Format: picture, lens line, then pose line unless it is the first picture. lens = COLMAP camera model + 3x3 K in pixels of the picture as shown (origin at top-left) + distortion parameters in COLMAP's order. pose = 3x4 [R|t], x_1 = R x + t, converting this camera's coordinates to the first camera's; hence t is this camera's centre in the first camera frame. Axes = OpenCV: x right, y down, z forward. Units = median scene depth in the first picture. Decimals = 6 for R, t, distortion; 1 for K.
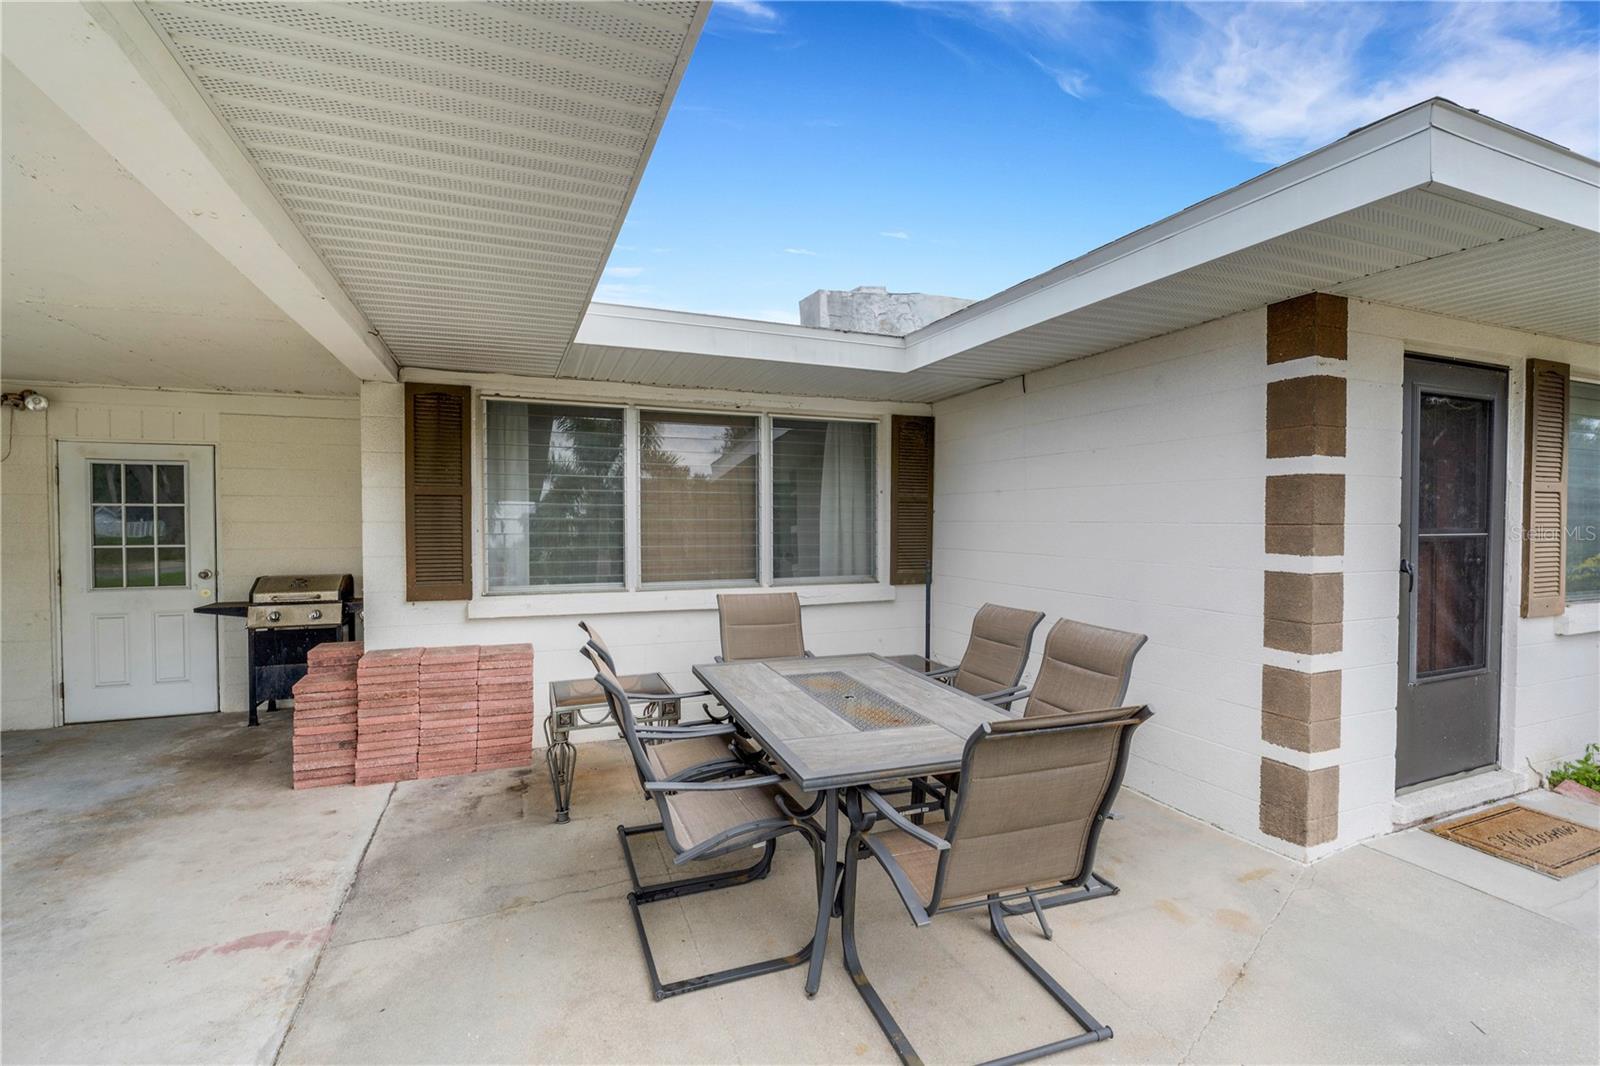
lens RADIAL K [[733.0, 0, 809.9], [0, 733.0, 532.2], [0, 0, 1]] dist [-0.012398, -0.000082]
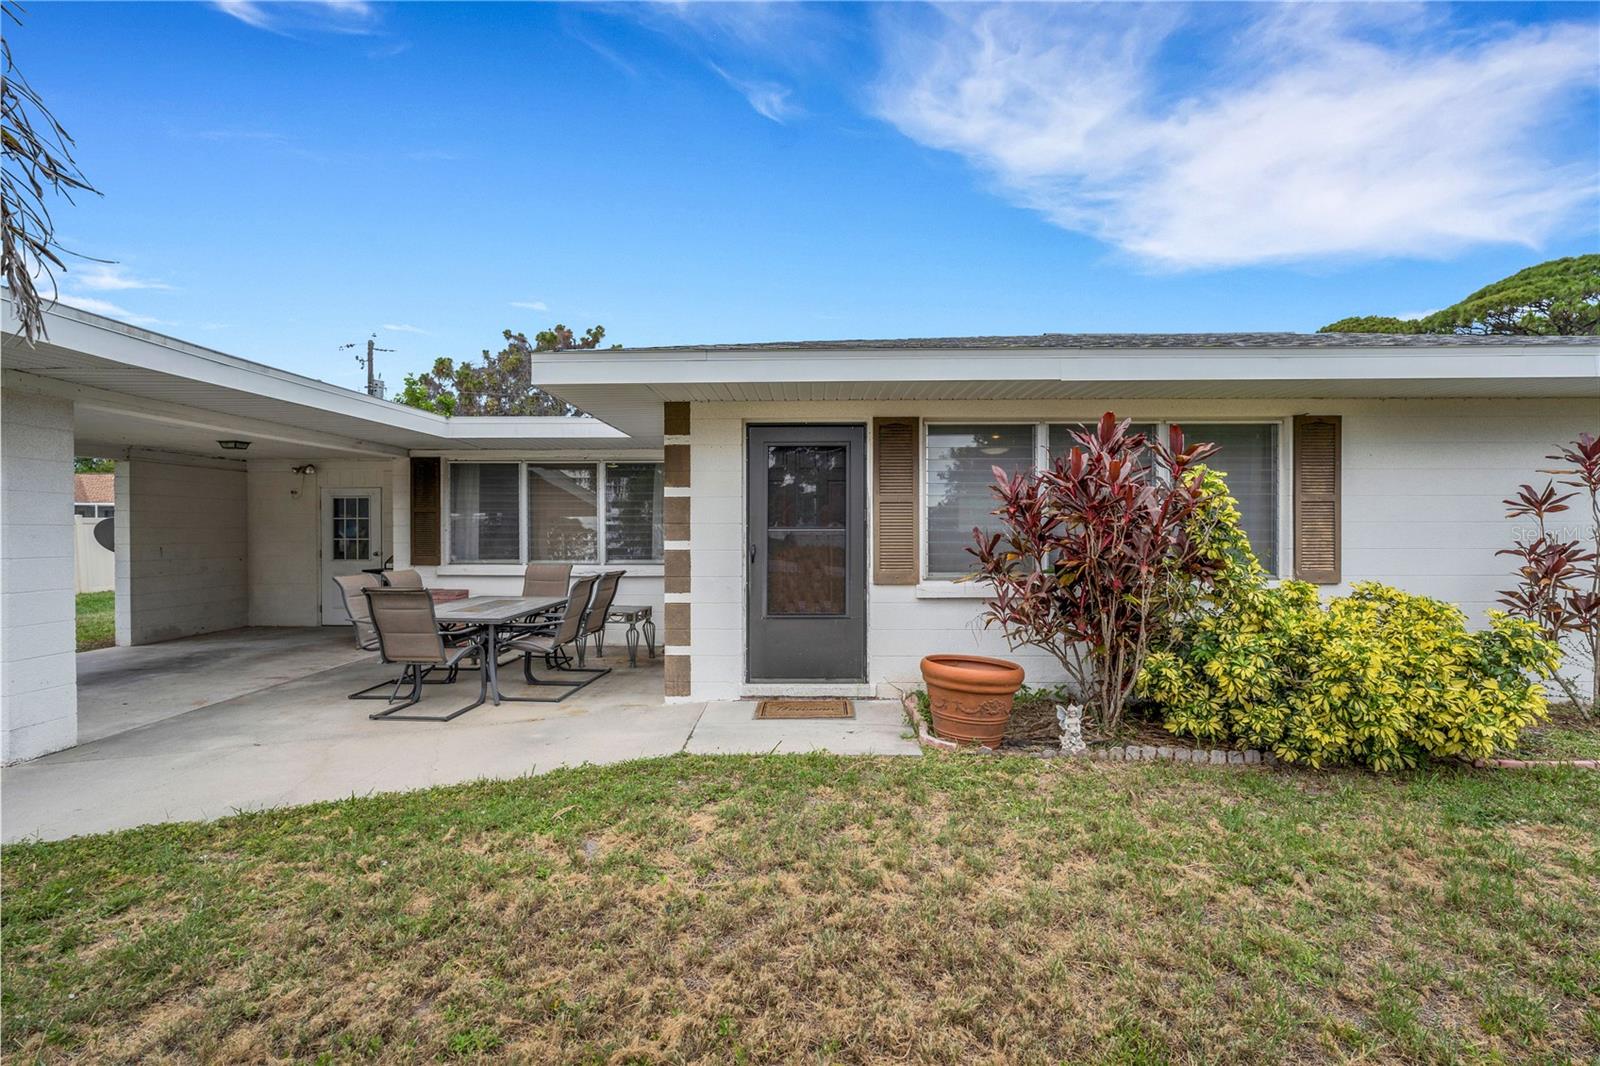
lens RADIAL K [[711.5, 0, 797.2], [0, 711.5, 526.7], [0, 0, 1]] dist [-0.011440, 0.000711]
pose [[0.917542, -0.002864, -0.397628, 1.096108], [-0.006860, 0.999711, -0.023031, 0.023655], [0.397579, 0.023860, 0.917258, -0.343941]]
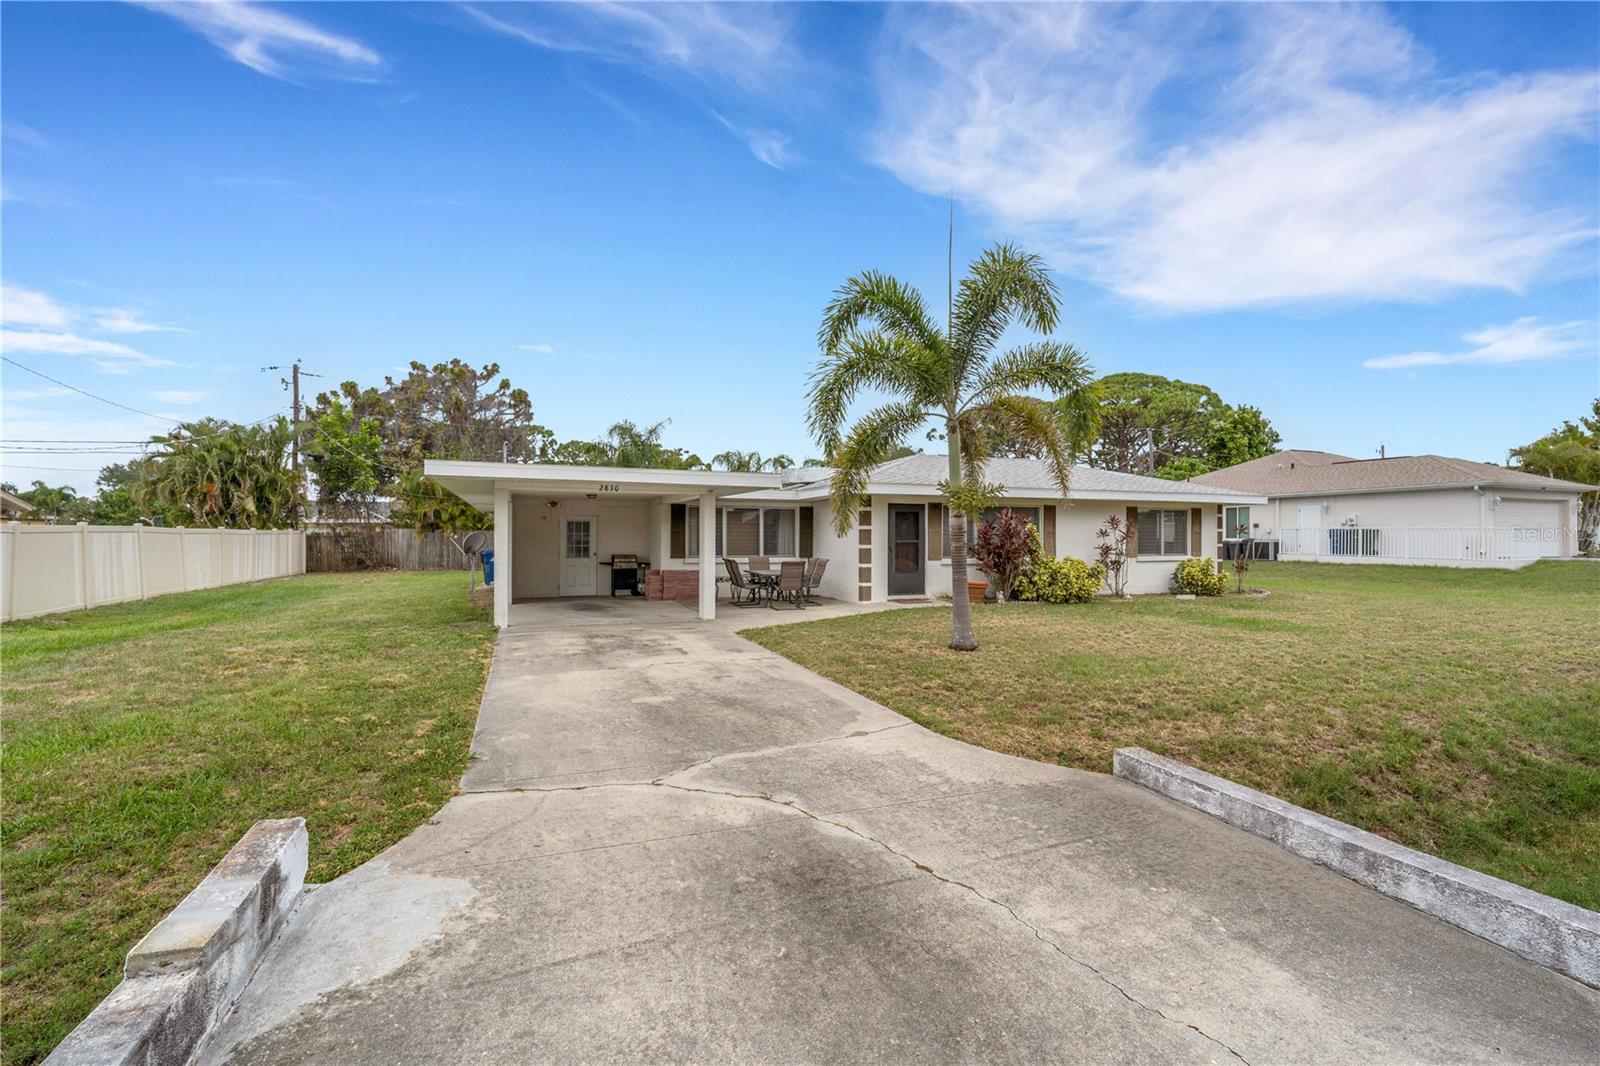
lens RADIAL K [[711.5, 0, 797.2], [0, 711.5, 526.7], [0, 0, 1]] dist [-0.011440, 0.000711]
pose [[0.999822, 0.001170, -0.018848, 0.191786], [-0.001866, 0.999314, -0.036992, 0.058549], [0.018791, 0.037020, 0.999138, -2.613412]]
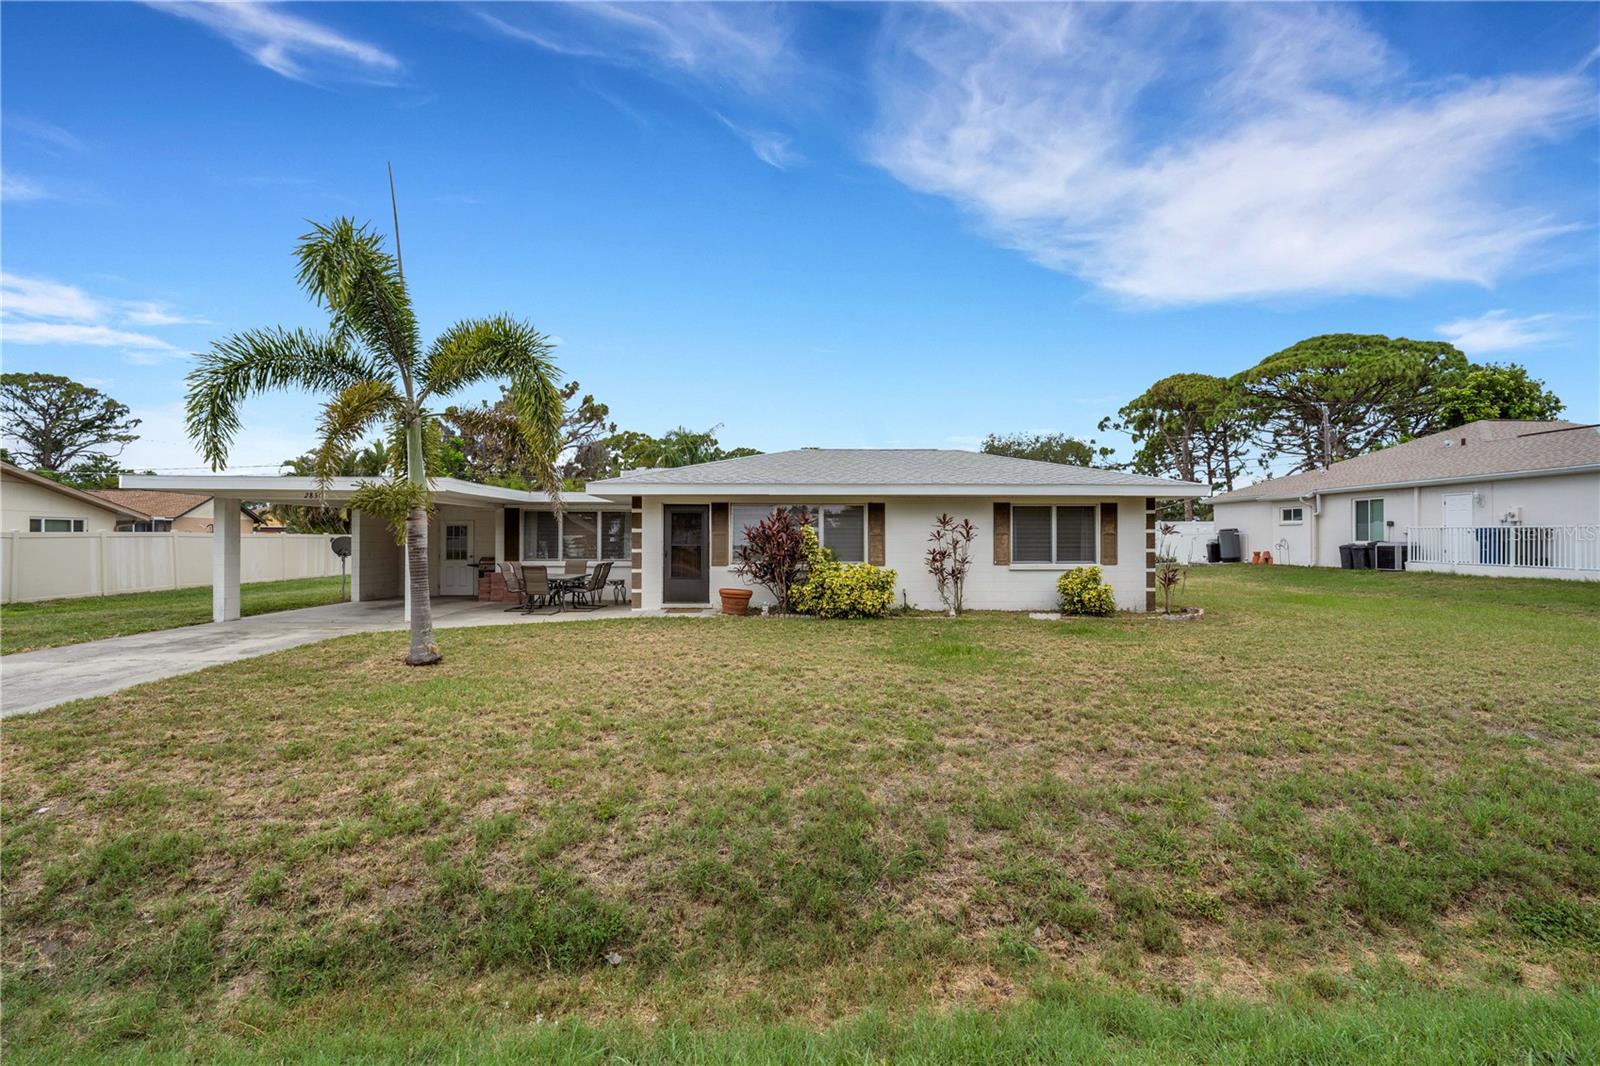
lens RADIAL K [[716.5, 0, 800.0], [0, 716.5, 524.9], [0, 0, 1]] dist [-0.011052, 0.000340]
pose [[0.938861, -0.007236, -0.344221, 2.179604], [-0.007595, 0.999101, -0.041717, 0.041065], [0.344213, 0.041781, 0.937961, -2.013640]]
